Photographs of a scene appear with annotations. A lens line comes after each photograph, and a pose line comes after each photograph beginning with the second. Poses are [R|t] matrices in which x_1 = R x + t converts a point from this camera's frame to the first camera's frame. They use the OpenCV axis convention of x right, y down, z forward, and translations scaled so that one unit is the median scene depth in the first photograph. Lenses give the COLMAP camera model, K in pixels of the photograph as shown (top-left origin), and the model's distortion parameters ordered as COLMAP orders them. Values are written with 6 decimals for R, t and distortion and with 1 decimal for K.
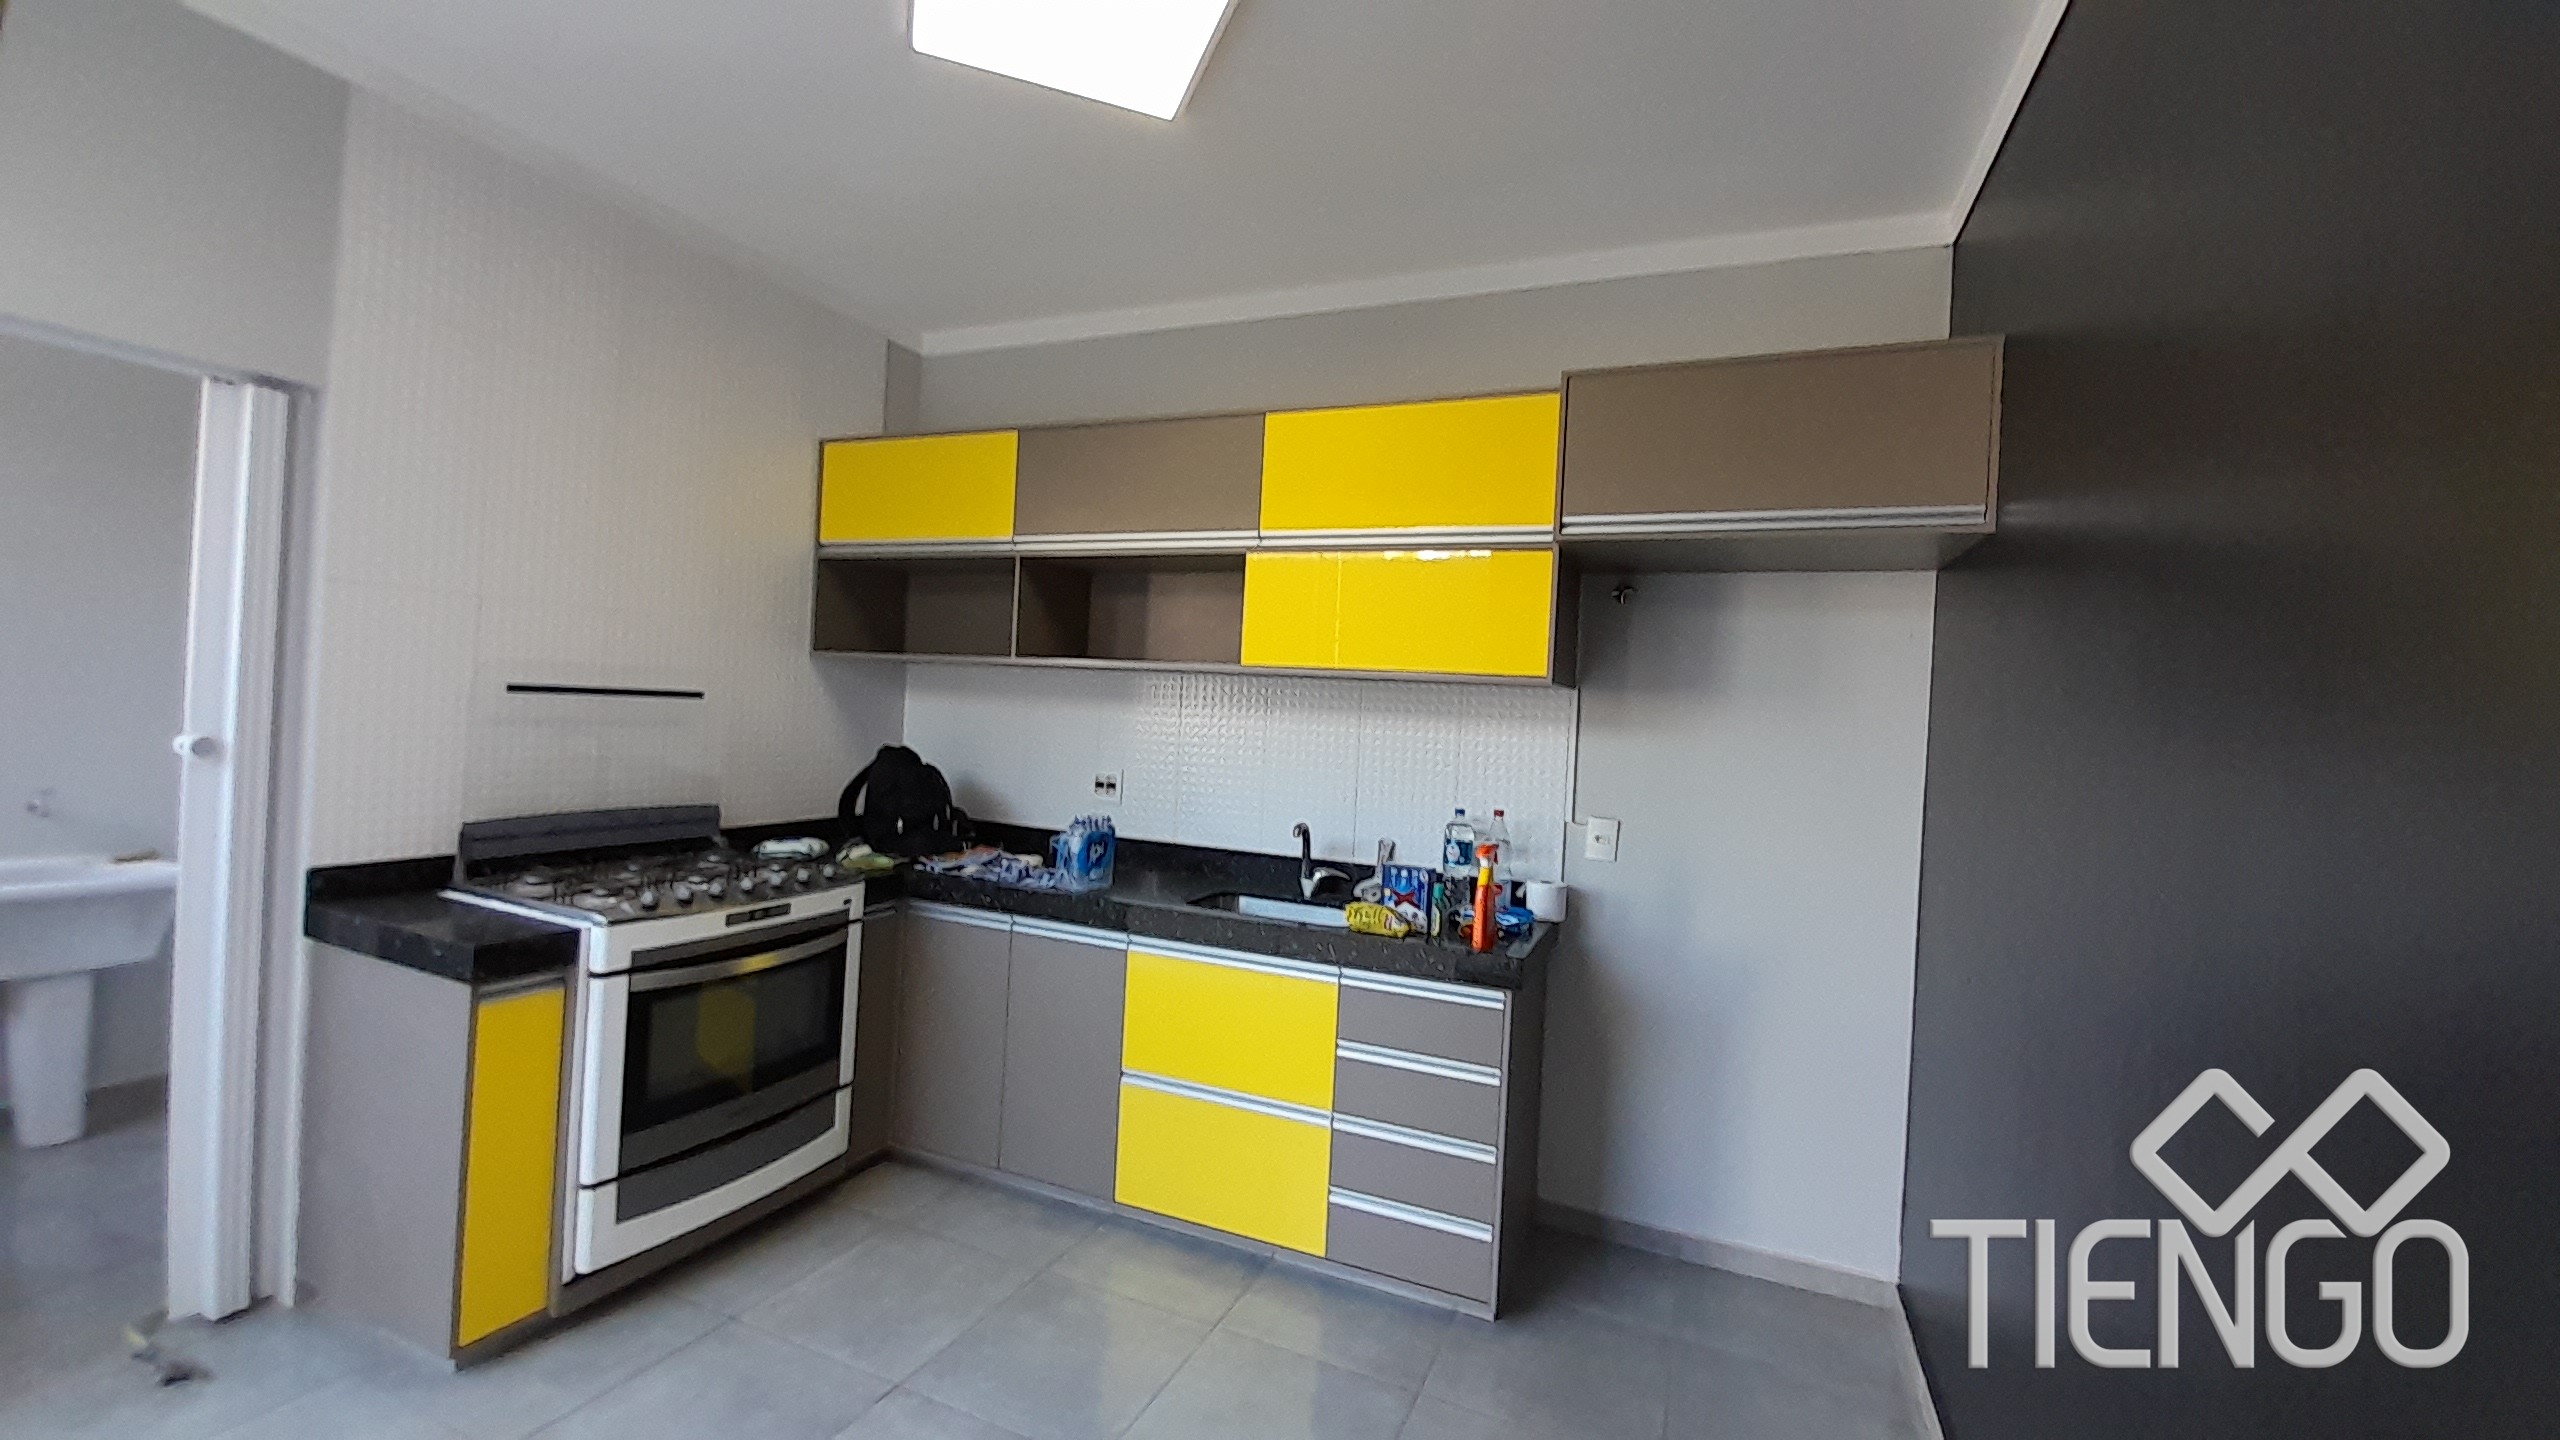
lens RADIAL K [[1016.4, 0, 1298.8], [0, 1016.4, 708.5], [0, 0, 1]] dist [-0.002493, -0.009207]
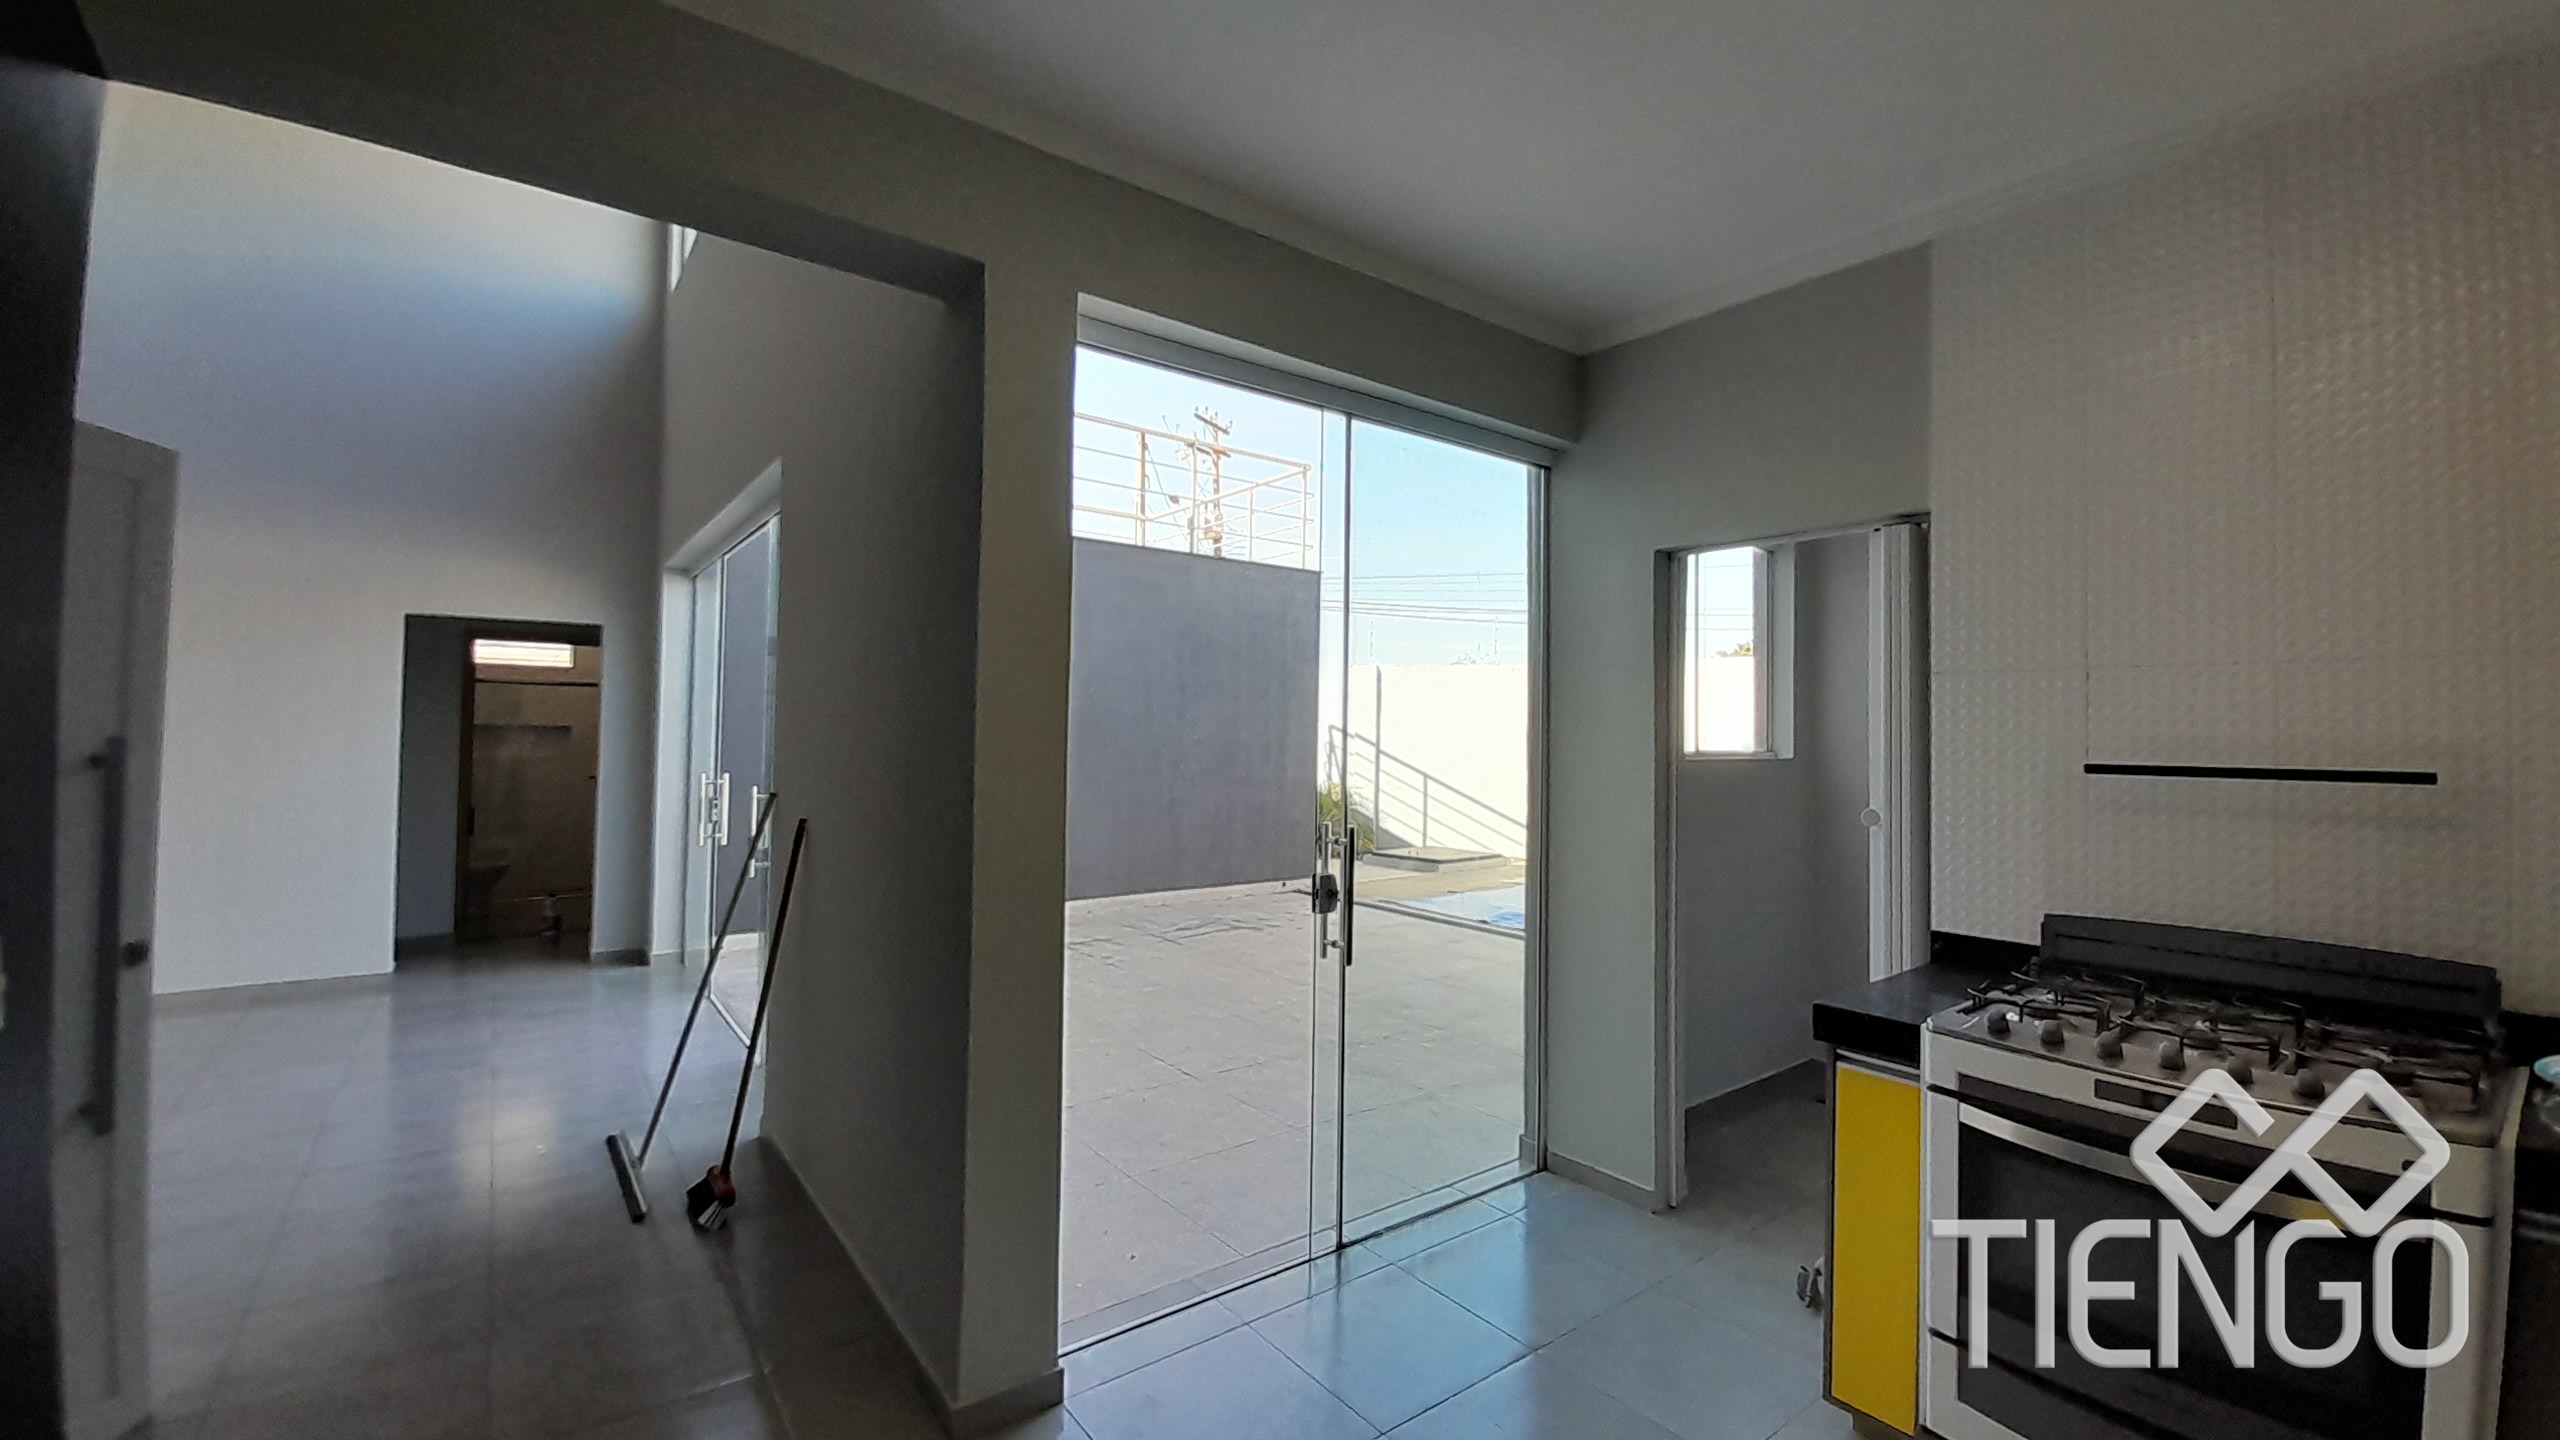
lens RADIAL K [[1016.4, 0, 1298.8], [0, 1016.4, 708.5], [0, 0, 1]] dist [-0.002493, -0.009207]
pose [[-0.484325, -0.083943, -0.870852, 0.365484], [-0.041254, 0.996470, -0.073109, 0.022855], [0.873915, 0.000518, -0.486079, 0.927983]]
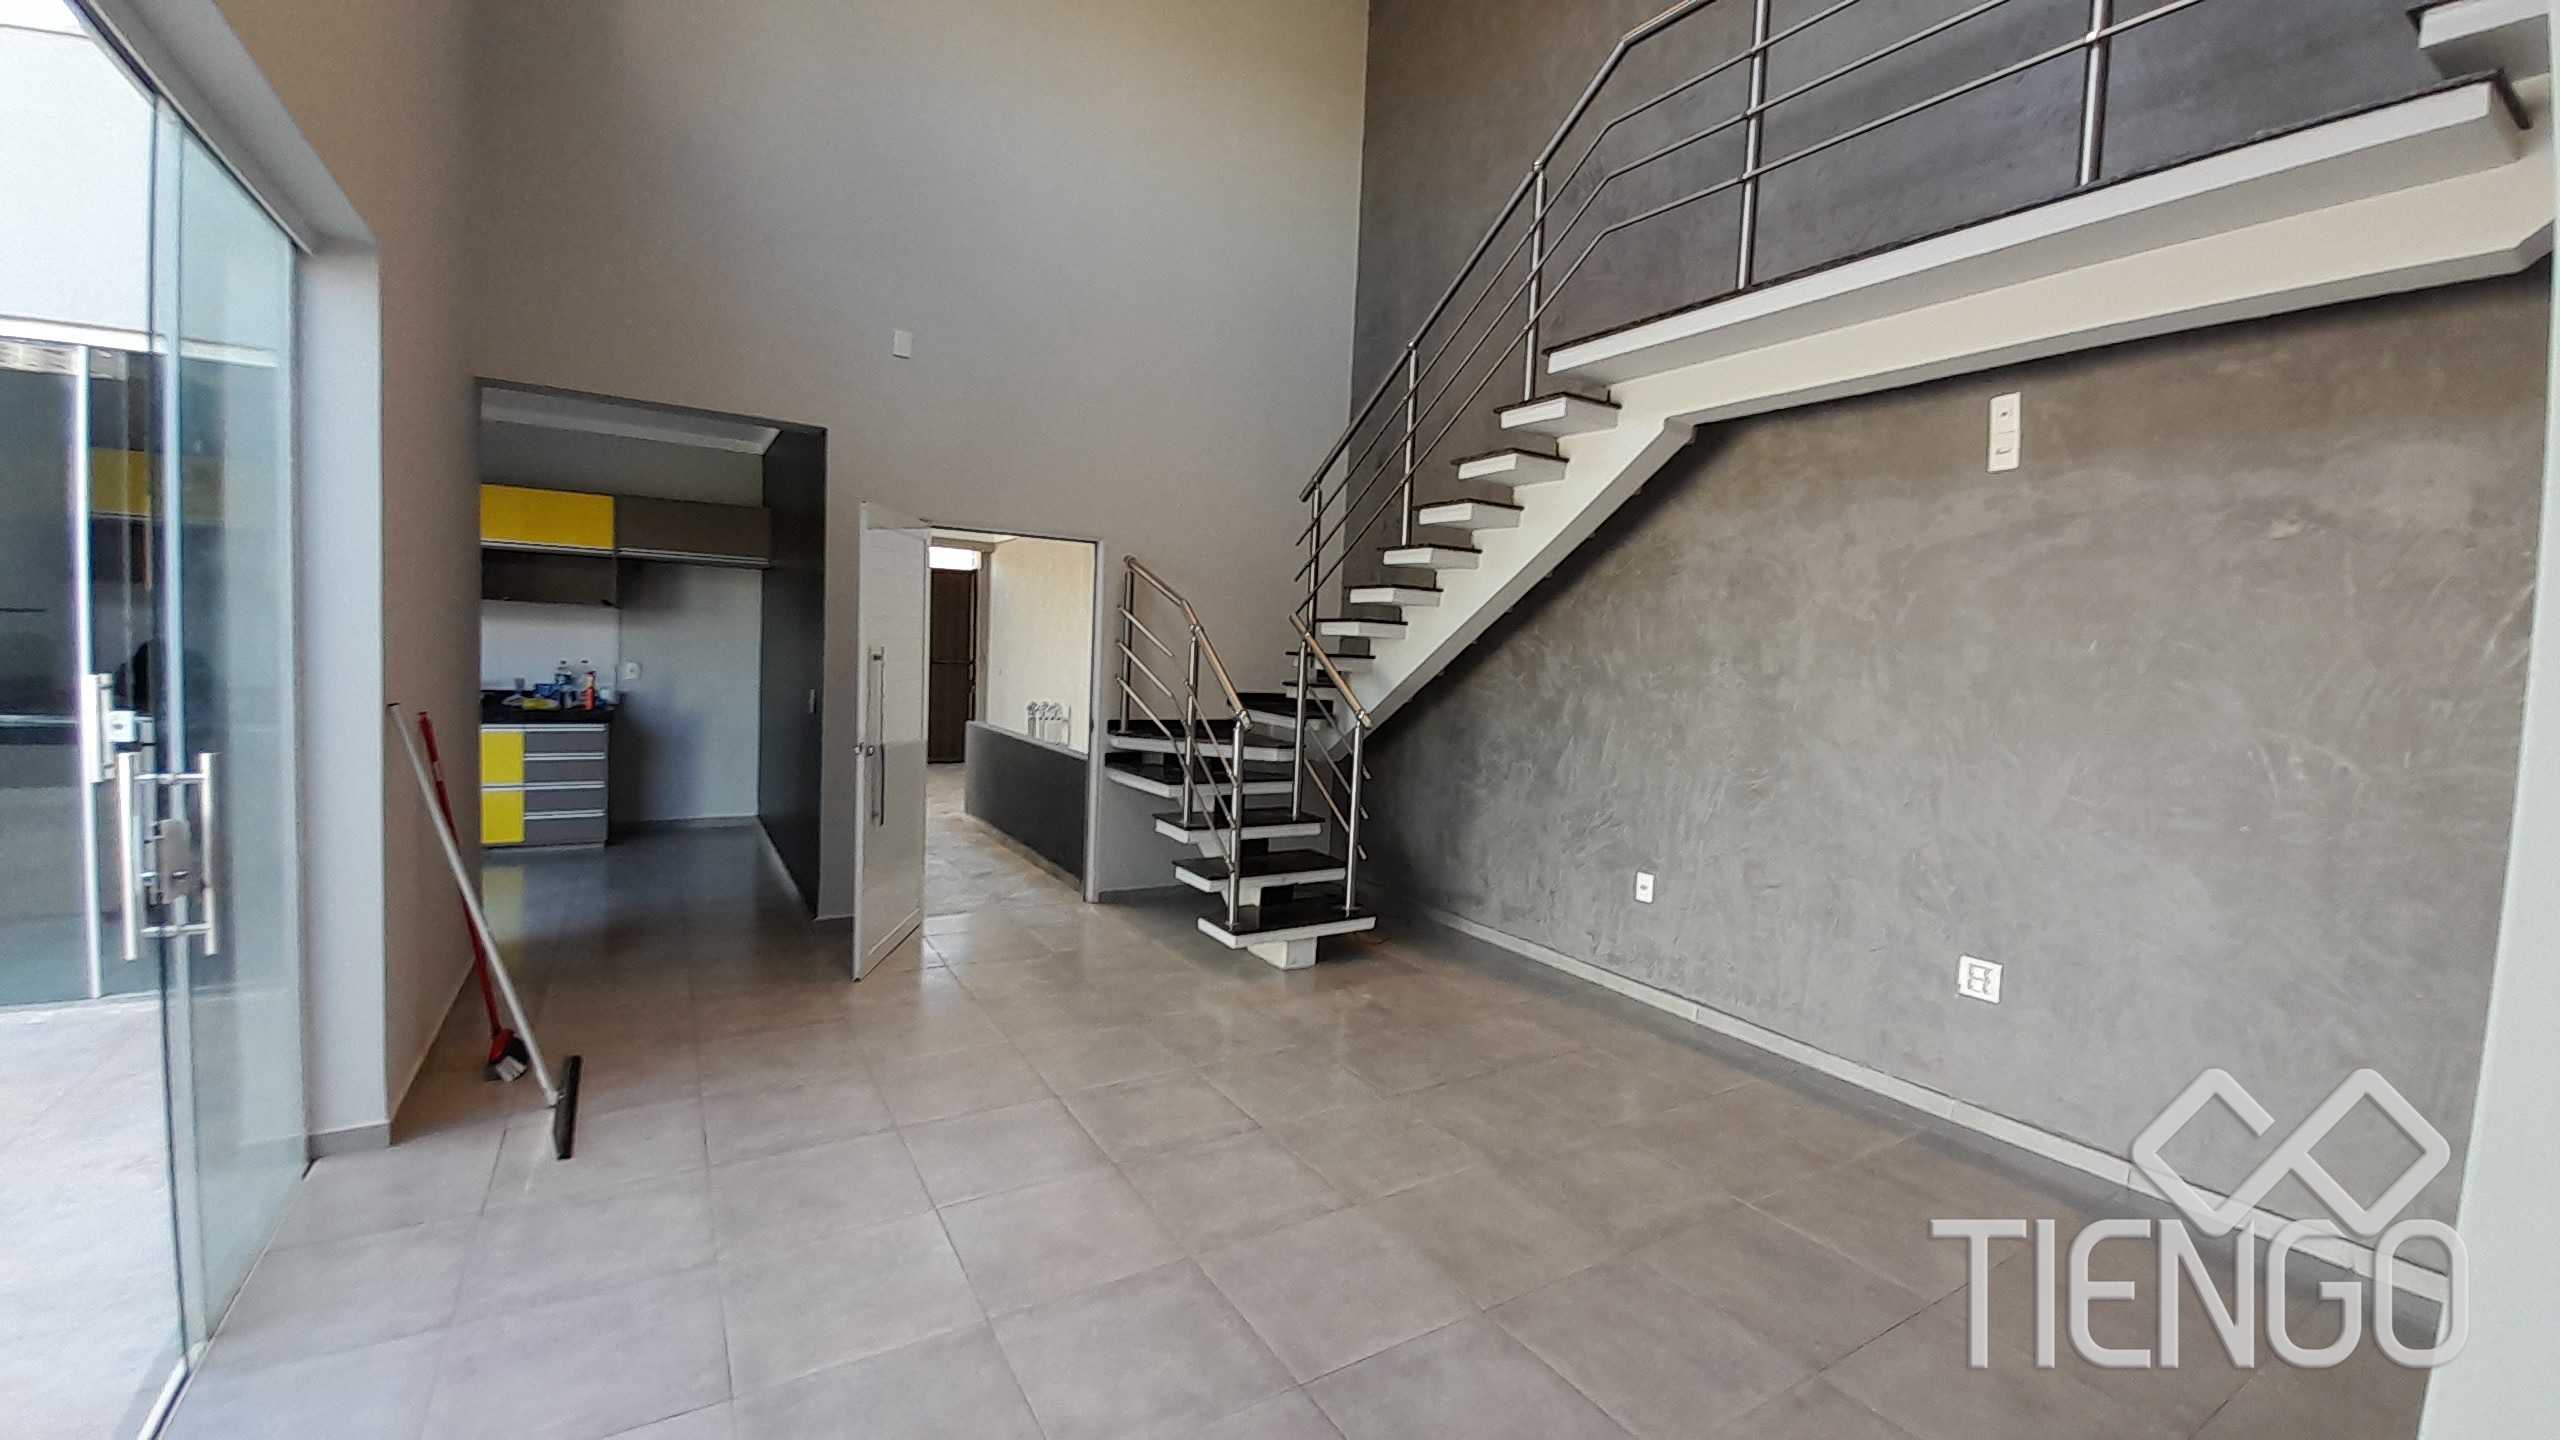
lens RADIAL K [[1016.4, 0, 1298.8], [0, 1016.4, 708.5], [0, 0, 1]] dist [-0.002493, -0.009207]
pose [[0.580845, -0.078202, 0.810249, -0.601323], [-0.010652, 0.994559, 0.103627, -0.039885], [-0.813945, -0.068822, 0.576851, -1.367716]]
